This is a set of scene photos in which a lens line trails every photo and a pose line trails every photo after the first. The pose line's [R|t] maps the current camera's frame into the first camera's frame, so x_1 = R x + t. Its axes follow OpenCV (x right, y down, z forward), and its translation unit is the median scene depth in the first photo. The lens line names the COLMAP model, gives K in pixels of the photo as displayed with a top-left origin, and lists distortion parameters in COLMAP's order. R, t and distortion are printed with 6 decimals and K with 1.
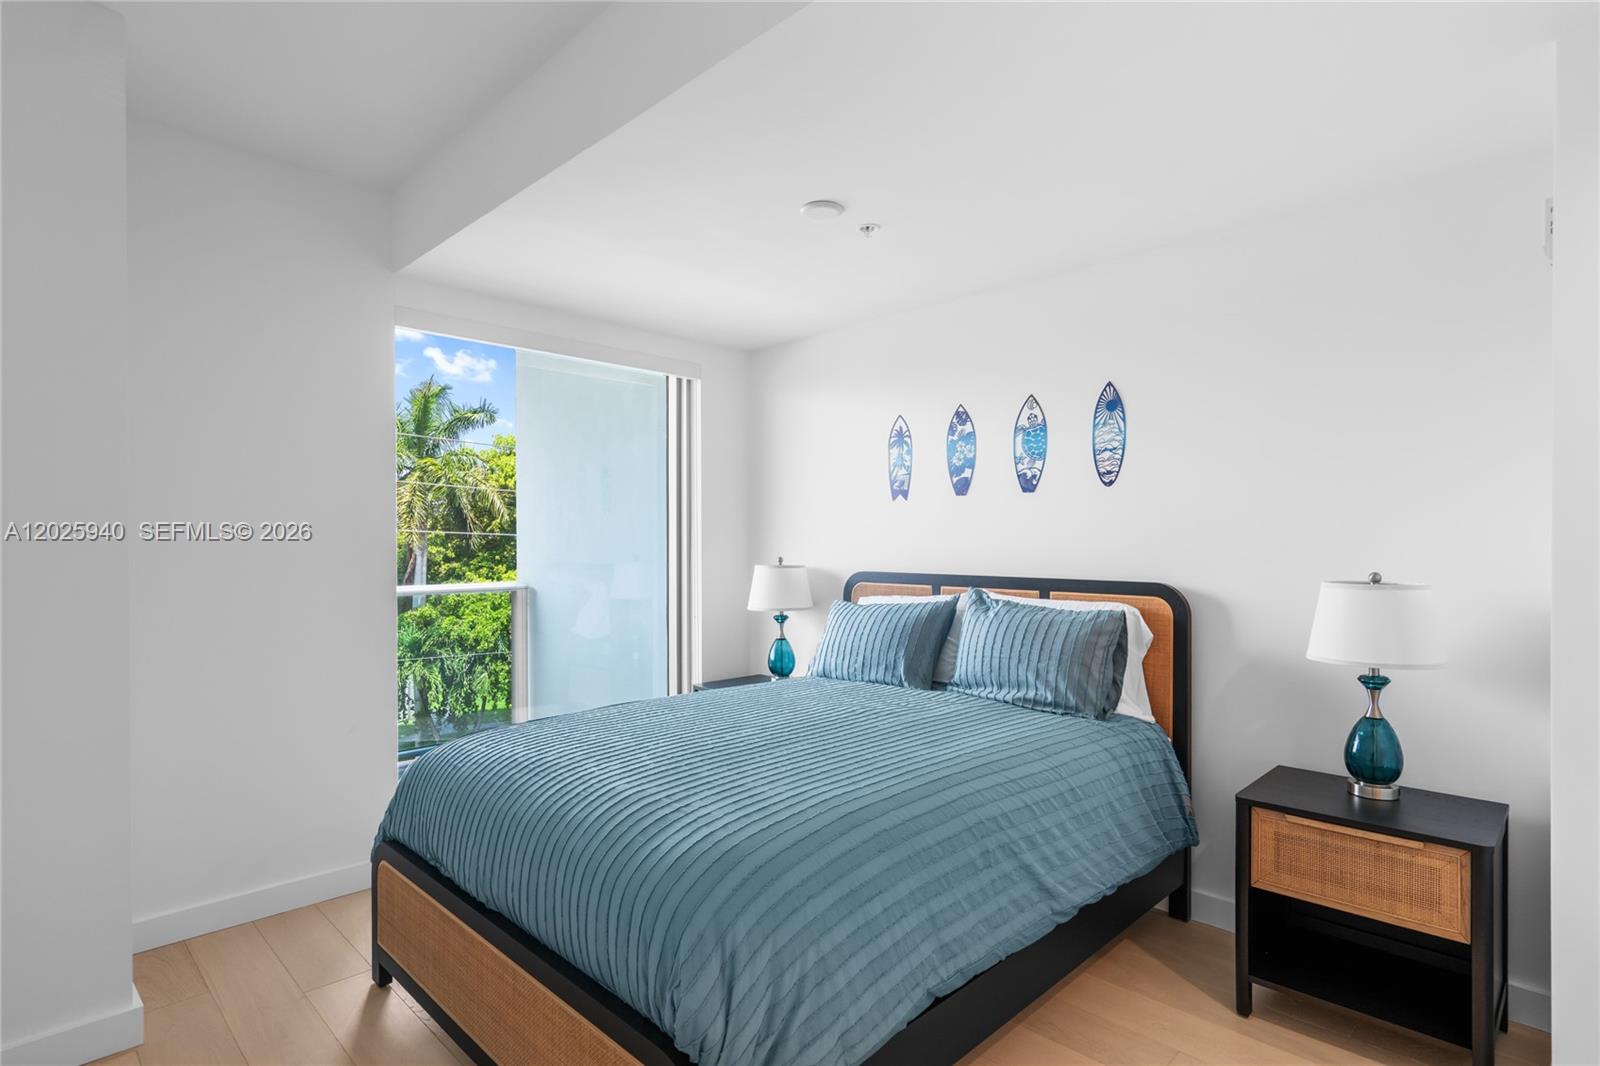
lens RADIAL K [[828.5, 0, 800.4], [0, 828.5, 541.0], [0, 0, 1]] dist [-0.002829, -0.000725]
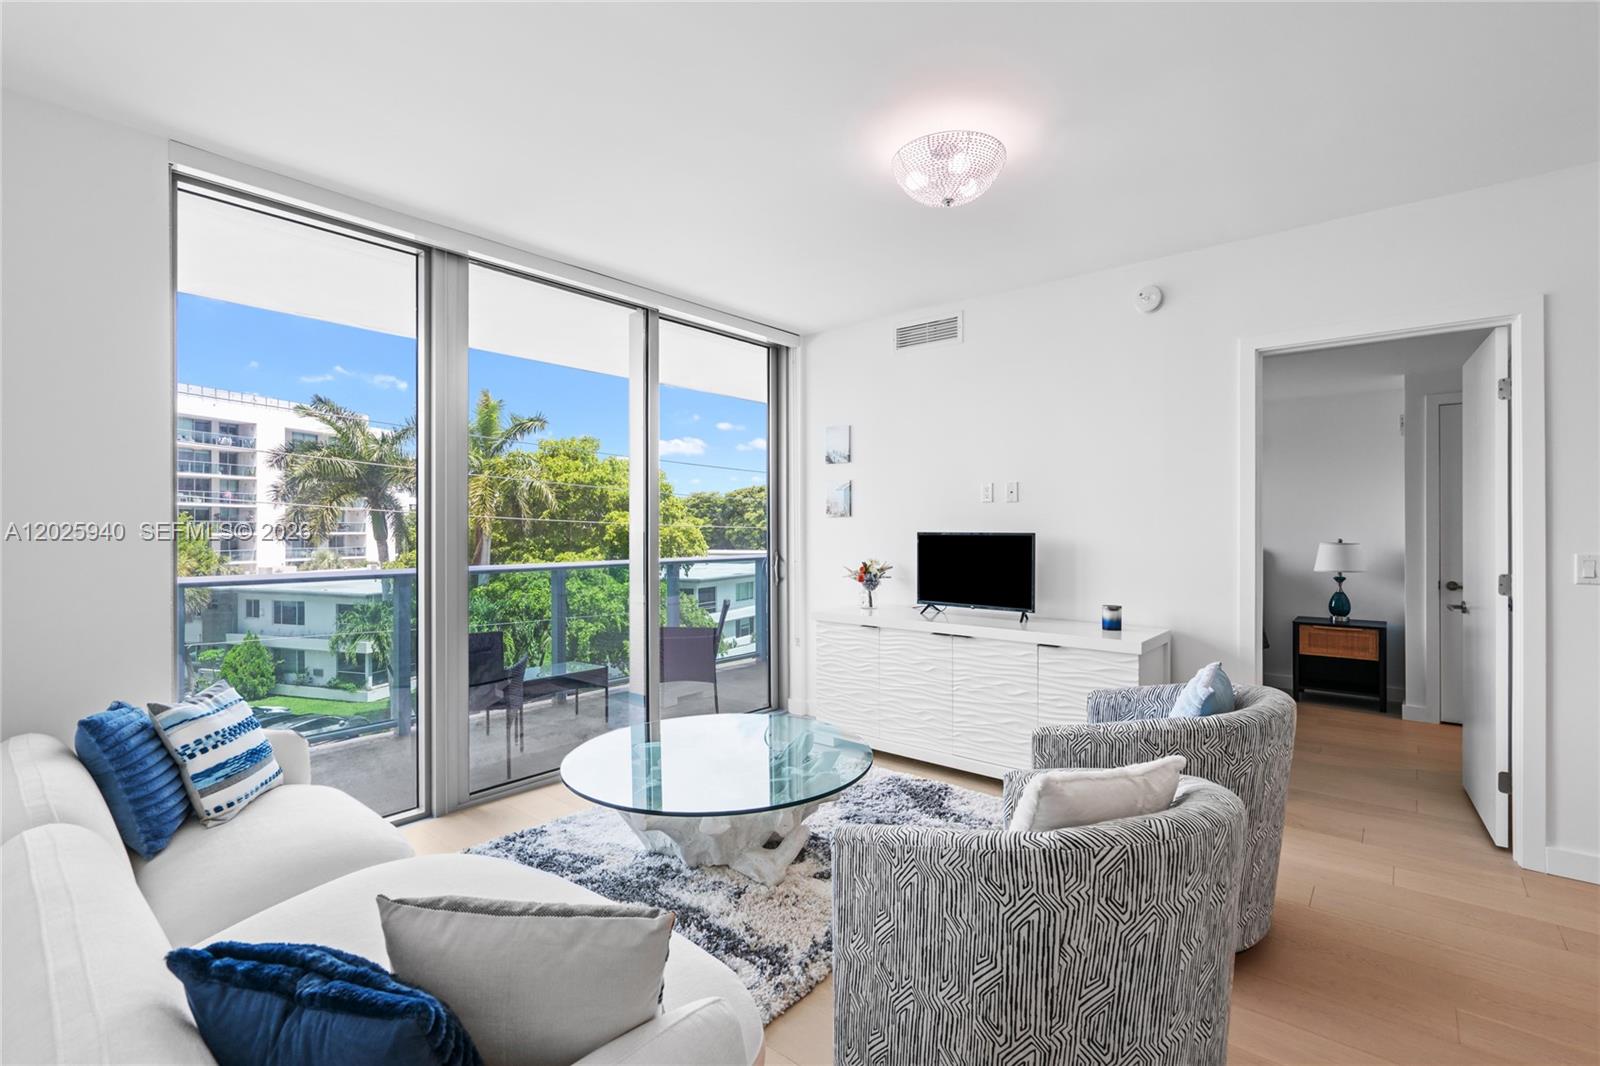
lens RADIAL K [[732.8, 0, 802.7], [0, 732.8, 525.6], [0, 0, 1]] dist [-0.003584, 0.001046]
pose [[0.995967, 0.005597, 0.089544, -0.856750], [-0.005009, 0.999964, -0.006792, 0.013327], [-0.089579, 0.006316, 0.995960, -0.827026]]
